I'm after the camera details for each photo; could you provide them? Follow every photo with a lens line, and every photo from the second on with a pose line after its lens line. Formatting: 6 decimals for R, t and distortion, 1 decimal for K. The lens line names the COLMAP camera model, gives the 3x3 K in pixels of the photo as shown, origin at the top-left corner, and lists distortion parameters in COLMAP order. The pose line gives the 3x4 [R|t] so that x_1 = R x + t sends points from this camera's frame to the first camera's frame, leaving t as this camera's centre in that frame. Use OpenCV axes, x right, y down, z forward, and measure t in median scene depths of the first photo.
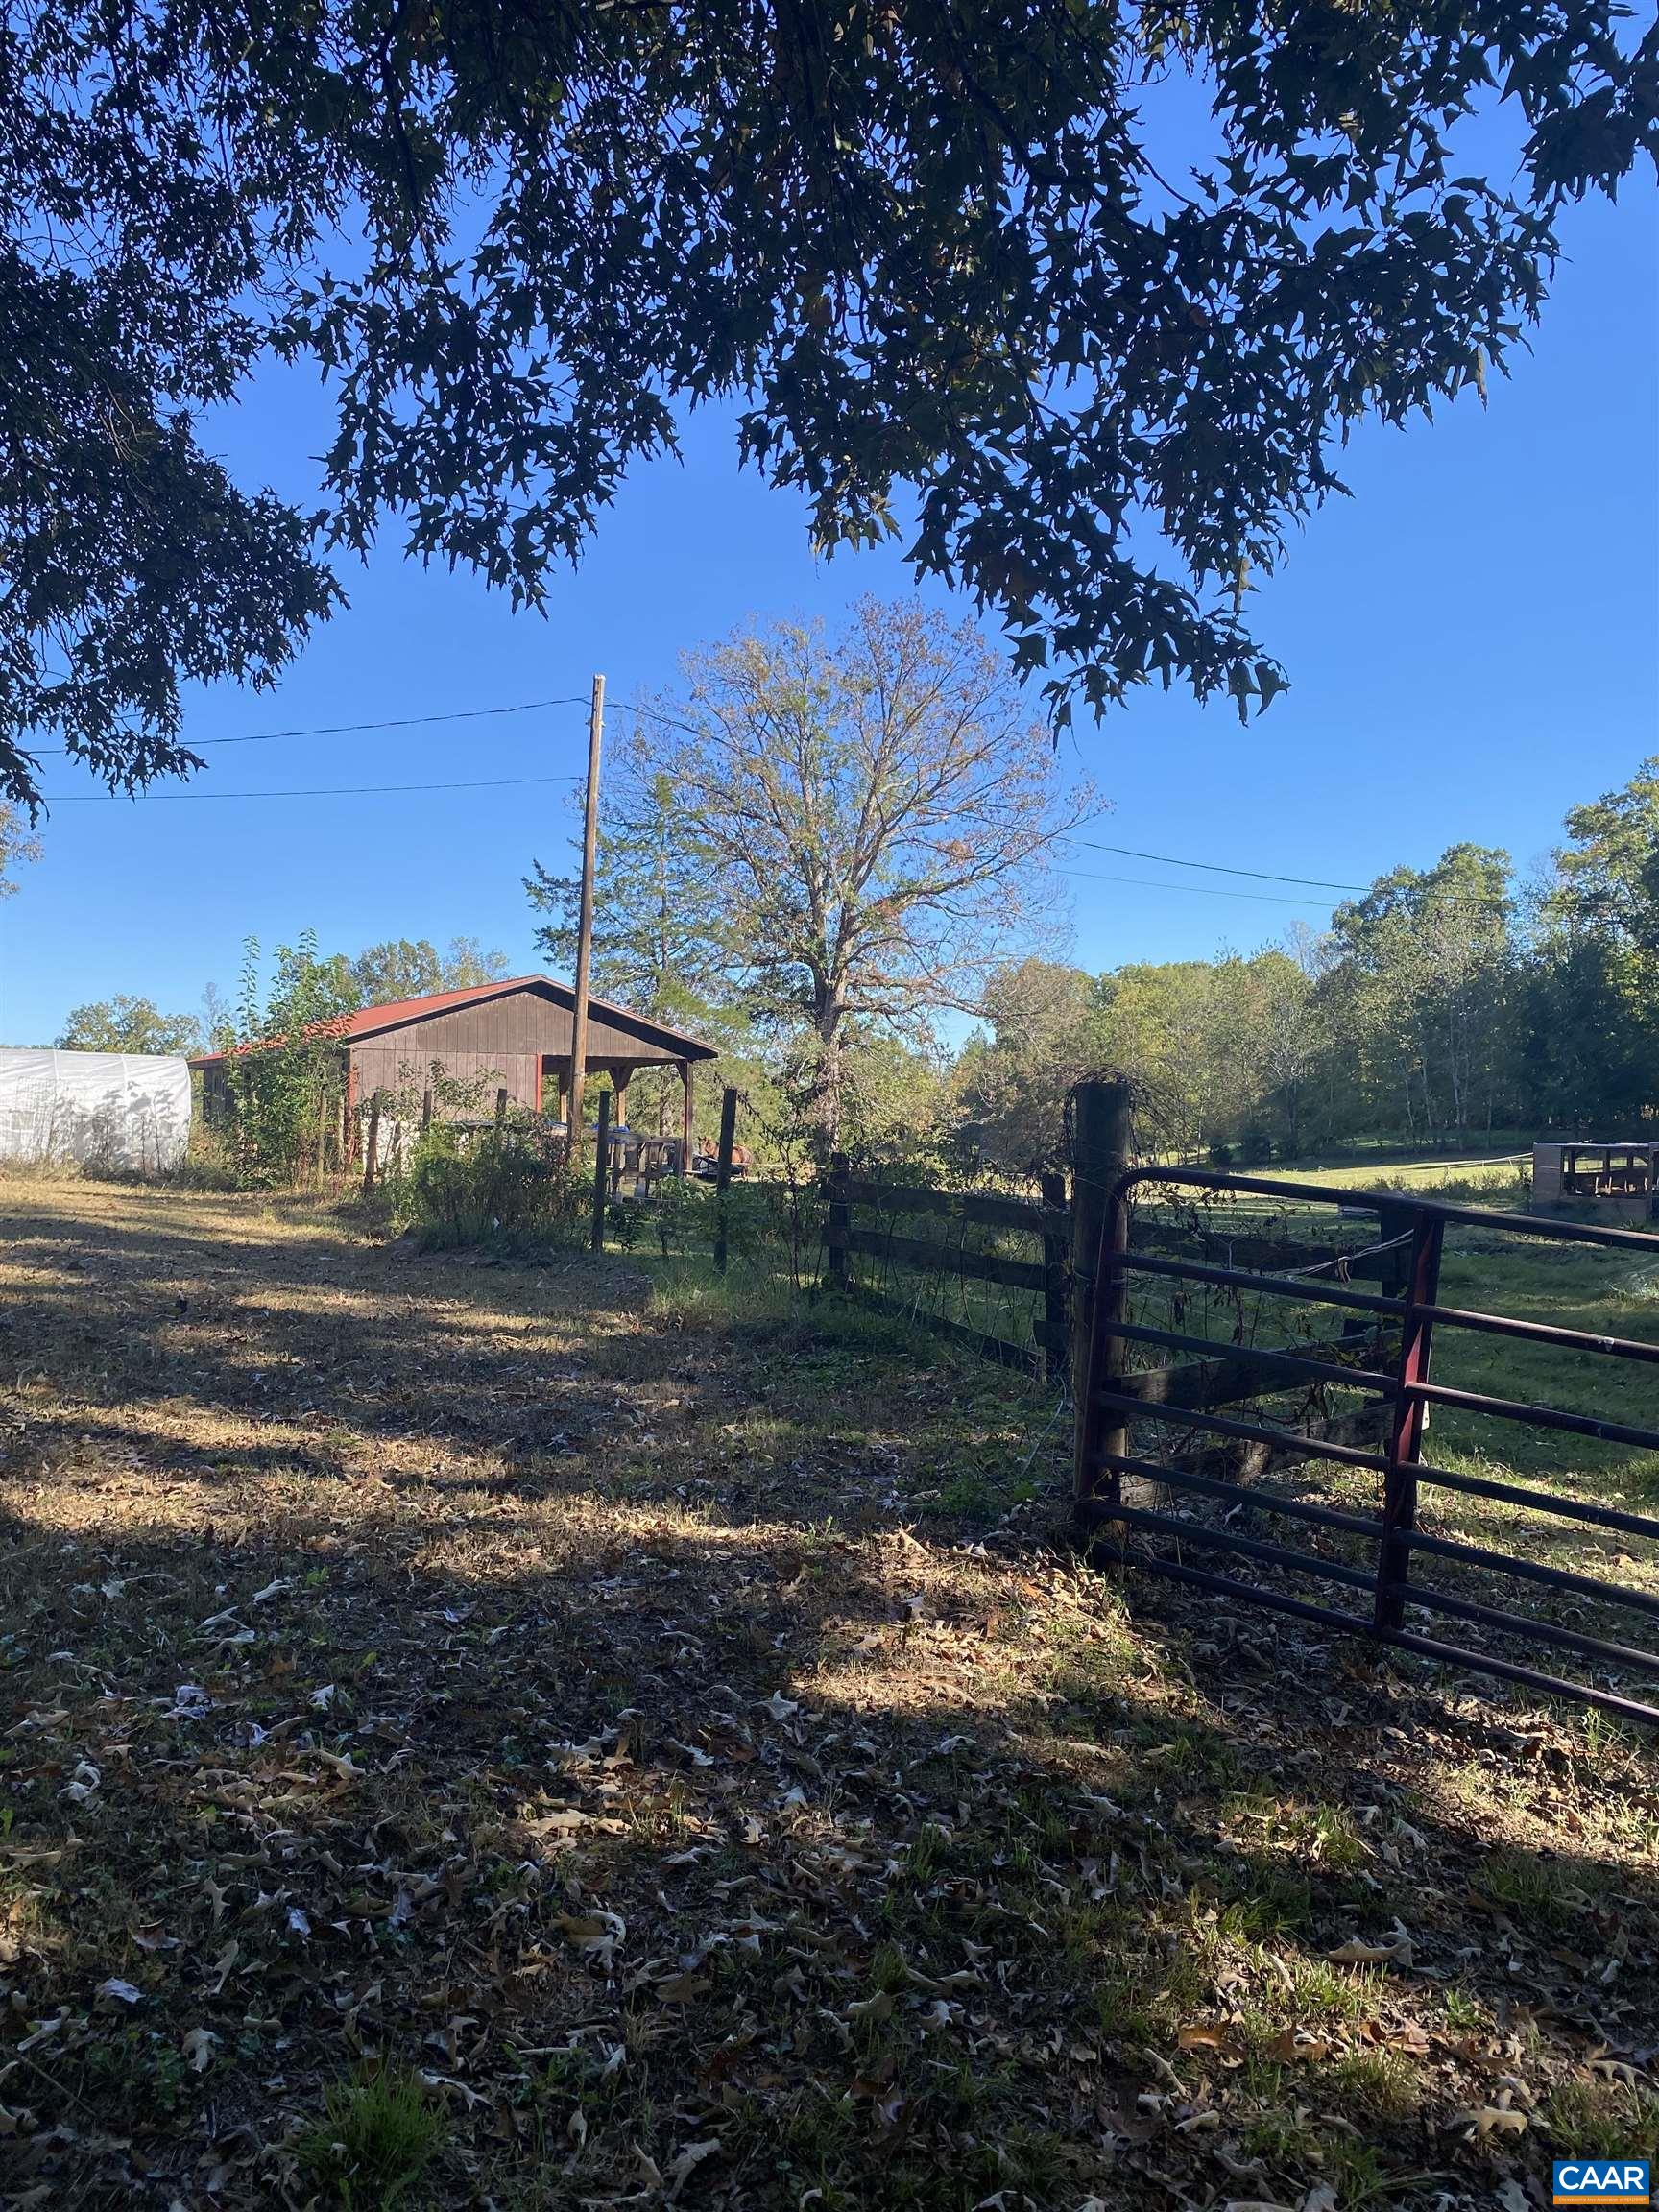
lens RADIAL K [[1666.5, 0, 830.9], [0, 1666.5, 1107.4], [0, 0, 1]] dist [0.061513, -0.086549]
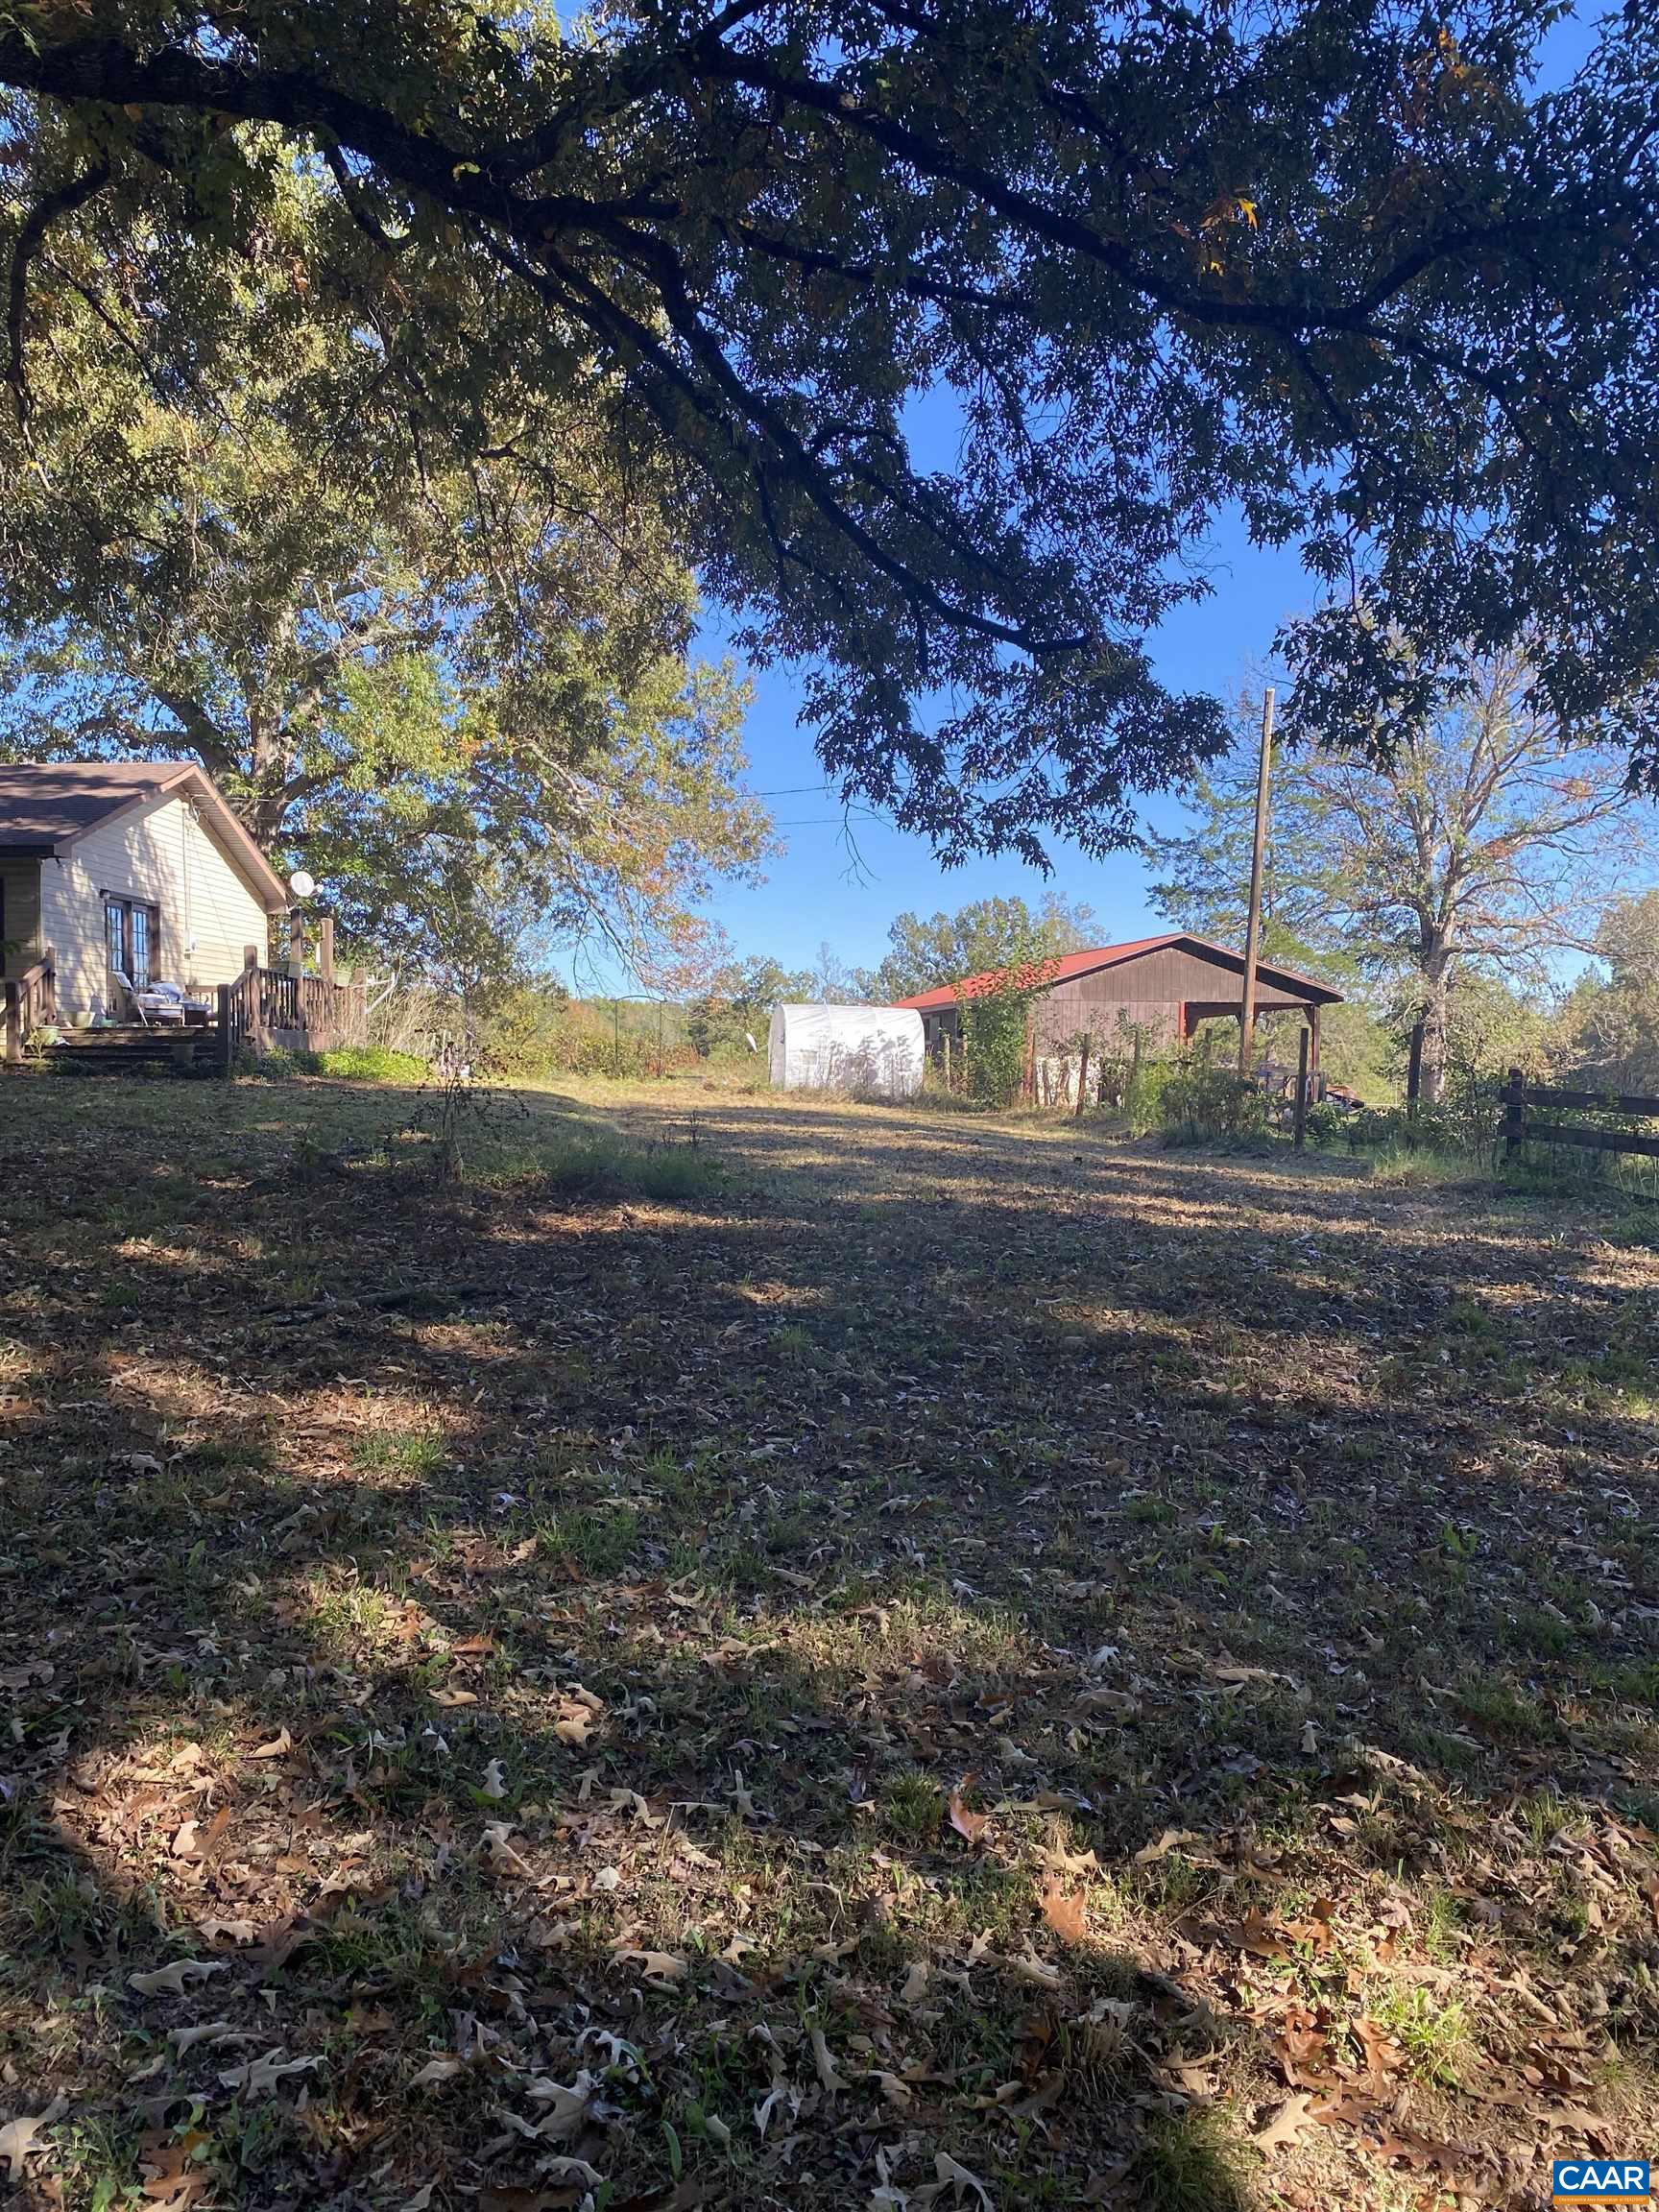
lens RADIAL K [[1666.5, 0, 827.5], [0, 1666.5, 1145.1], [0, 0, 1]] dist [0.061513, -0.086549]
pose [[0.944761, 0.012015, -0.327540, -0.015979], [0.005976, 0.998530, 0.053866, 0.002414], [0.327706, -0.052848, 0.943301, -0.112728]]
